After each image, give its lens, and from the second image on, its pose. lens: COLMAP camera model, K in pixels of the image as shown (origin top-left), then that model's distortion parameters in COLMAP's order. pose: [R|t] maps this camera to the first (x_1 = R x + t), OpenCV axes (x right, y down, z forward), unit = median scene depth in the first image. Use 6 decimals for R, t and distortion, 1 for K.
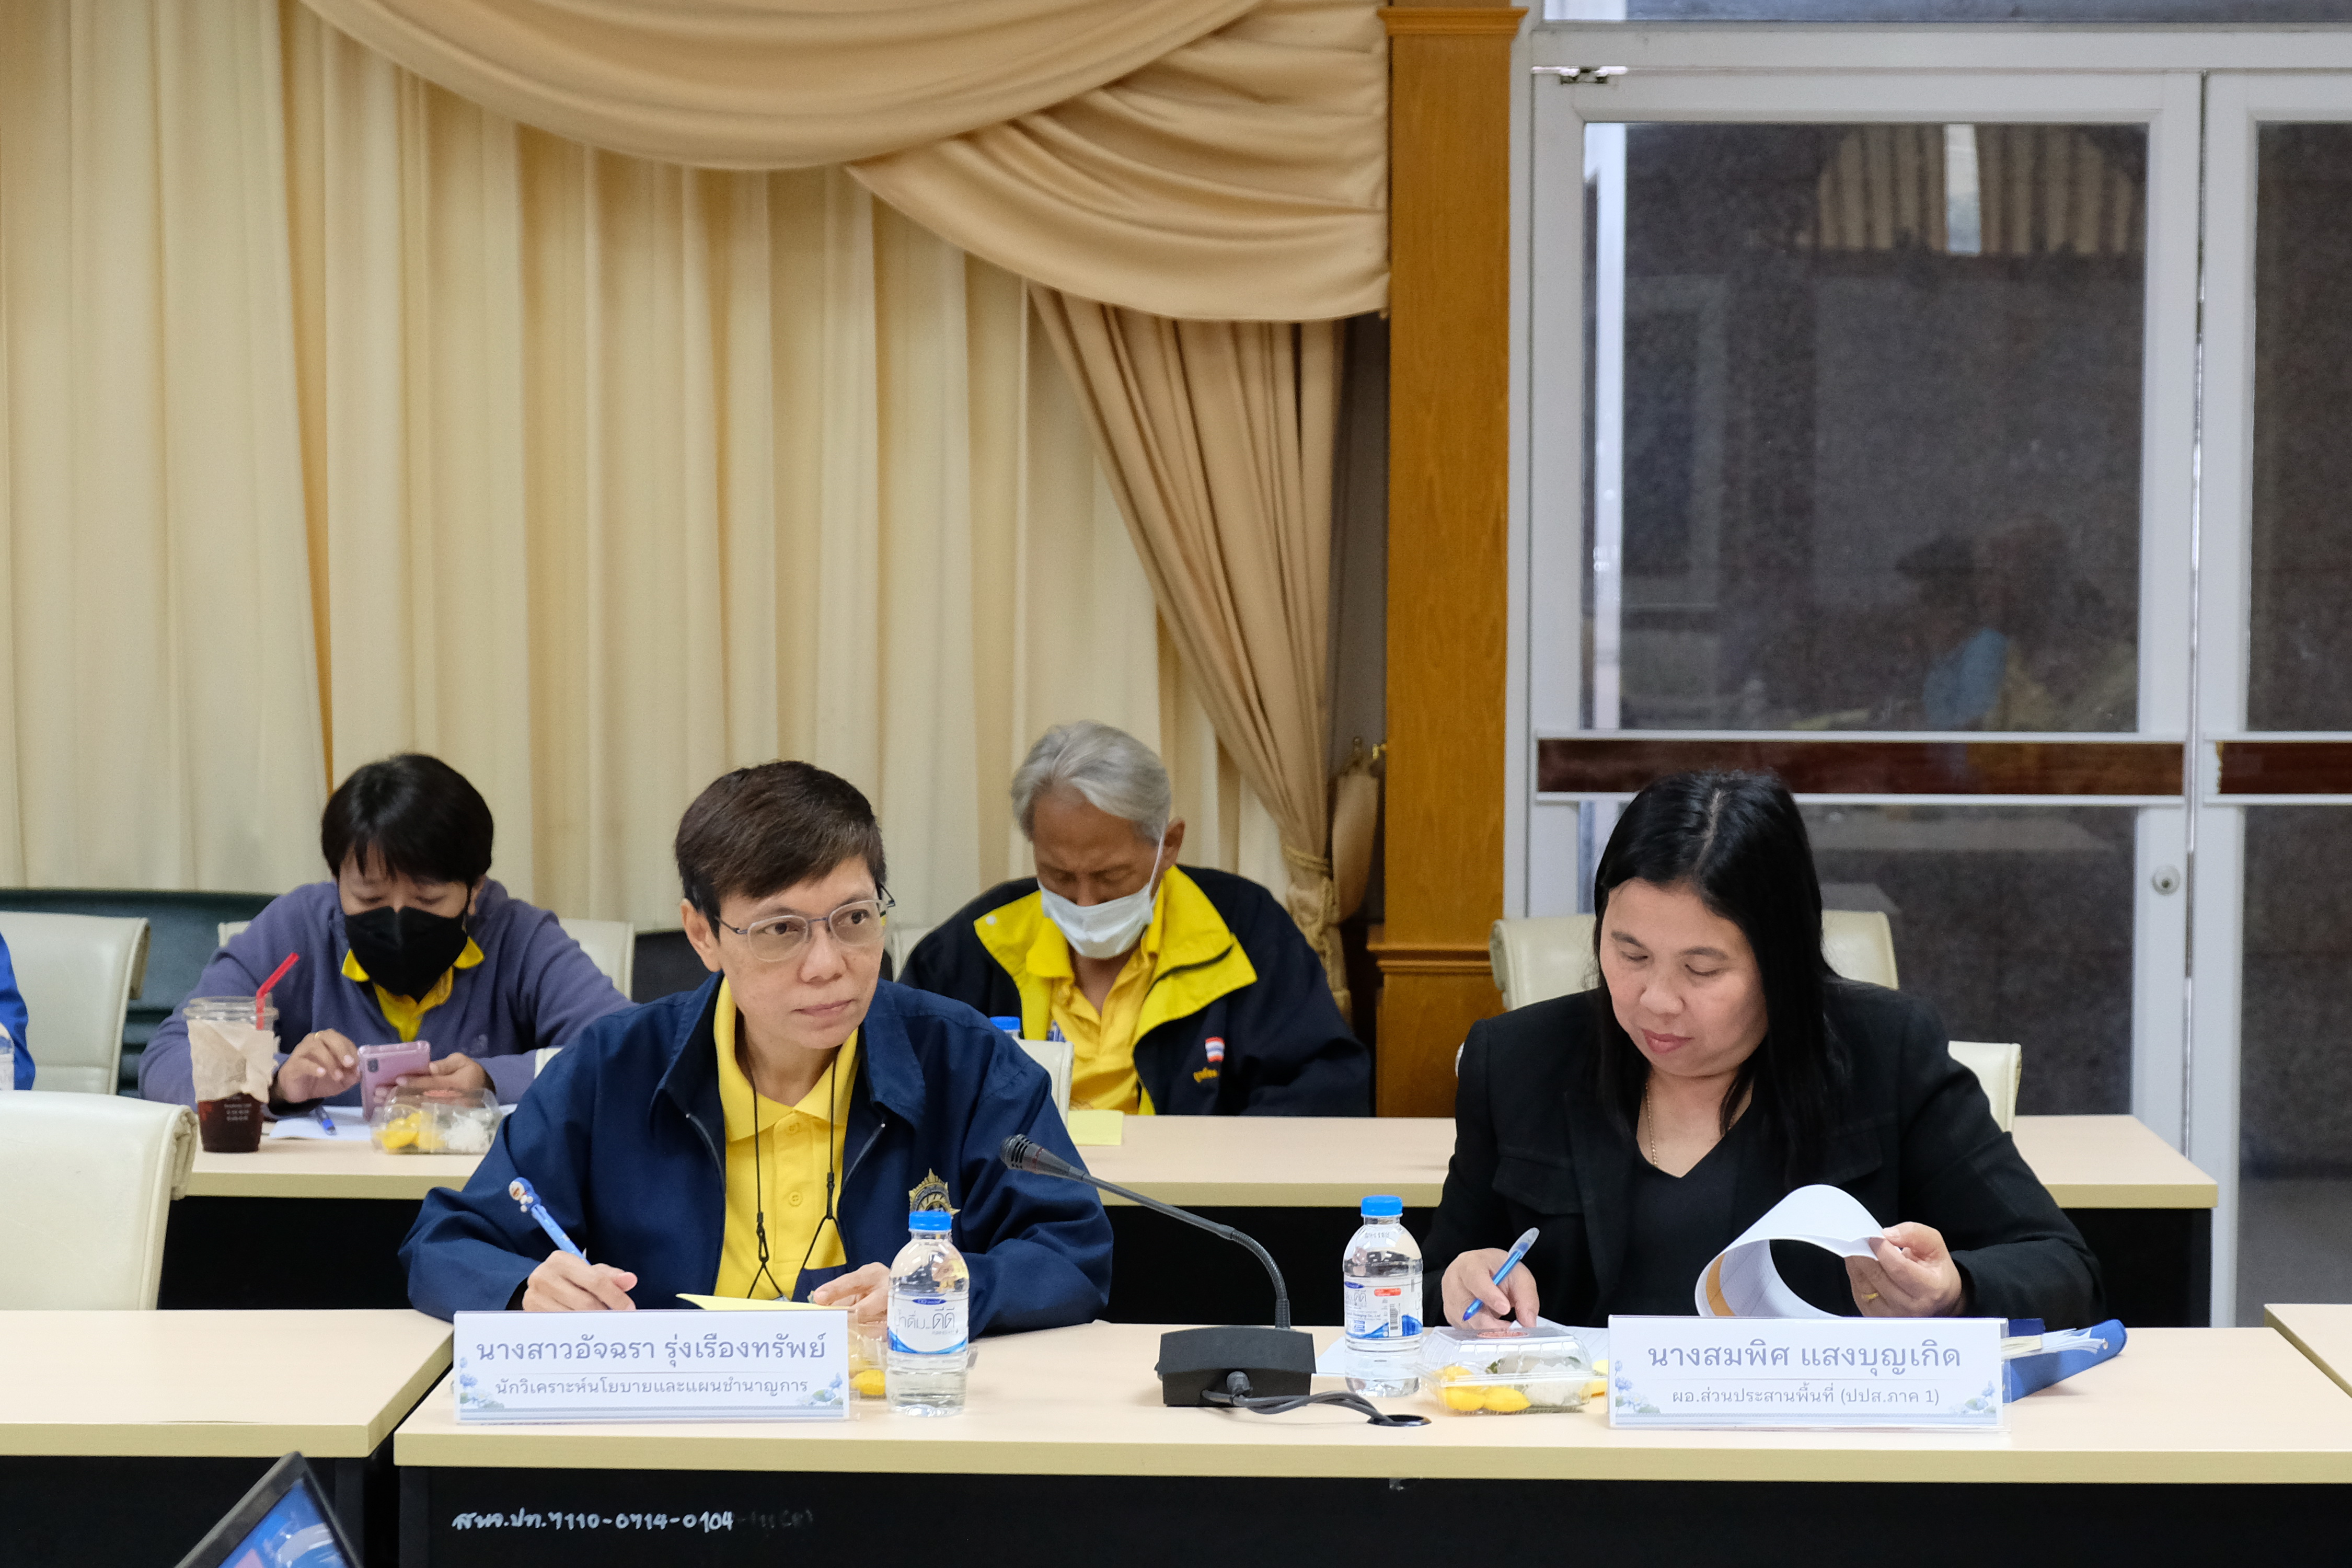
lens RADIAL K [[4347.5, 0, 1176.0], [0, 4347.5, 784.0], [0, 0, 1]] dist [0.023266, 0.288895]
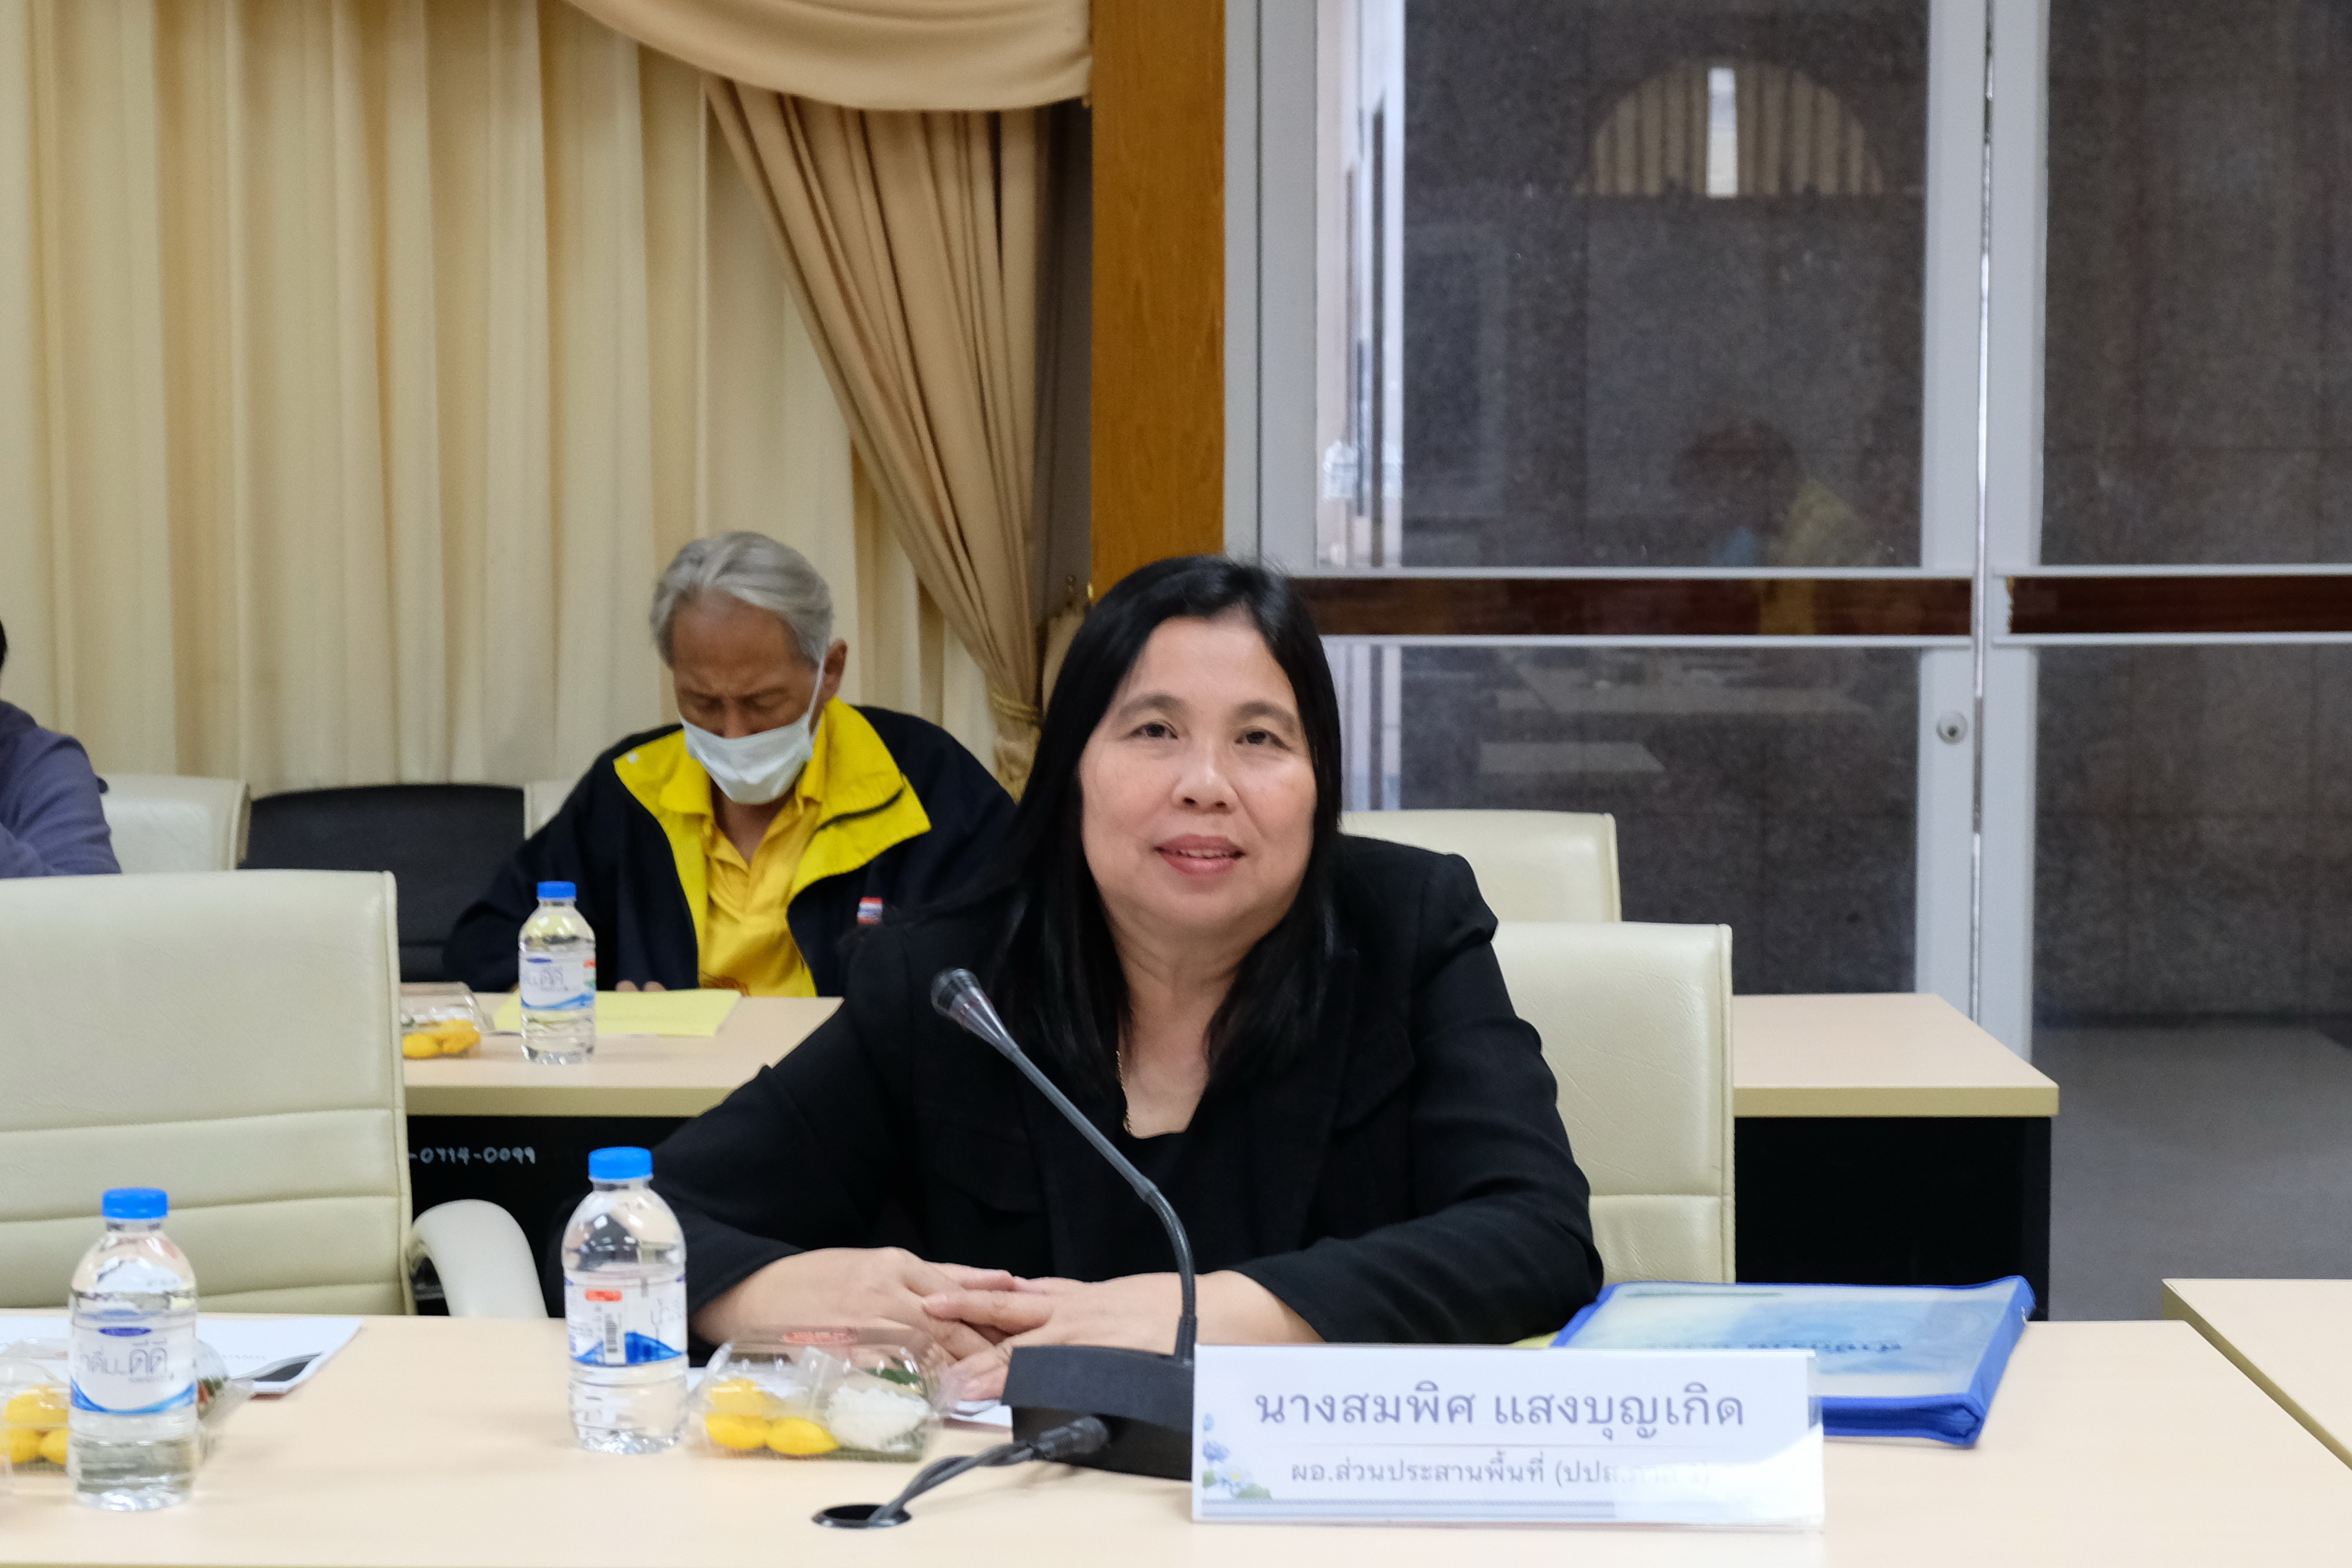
lens RADIAL K [[2836.5, 0, 1171.6], [0, 2836.5, 743.5], [0, 0, 1]] dist [0.052604, -0.046105]
pose [[0.999920, -0.004676, -0.011727, 0.070136], [0.004748, 0.999970, 0.006086, 0.021426], [0.011698, -0.006141, 0.999913, 0.401638]]
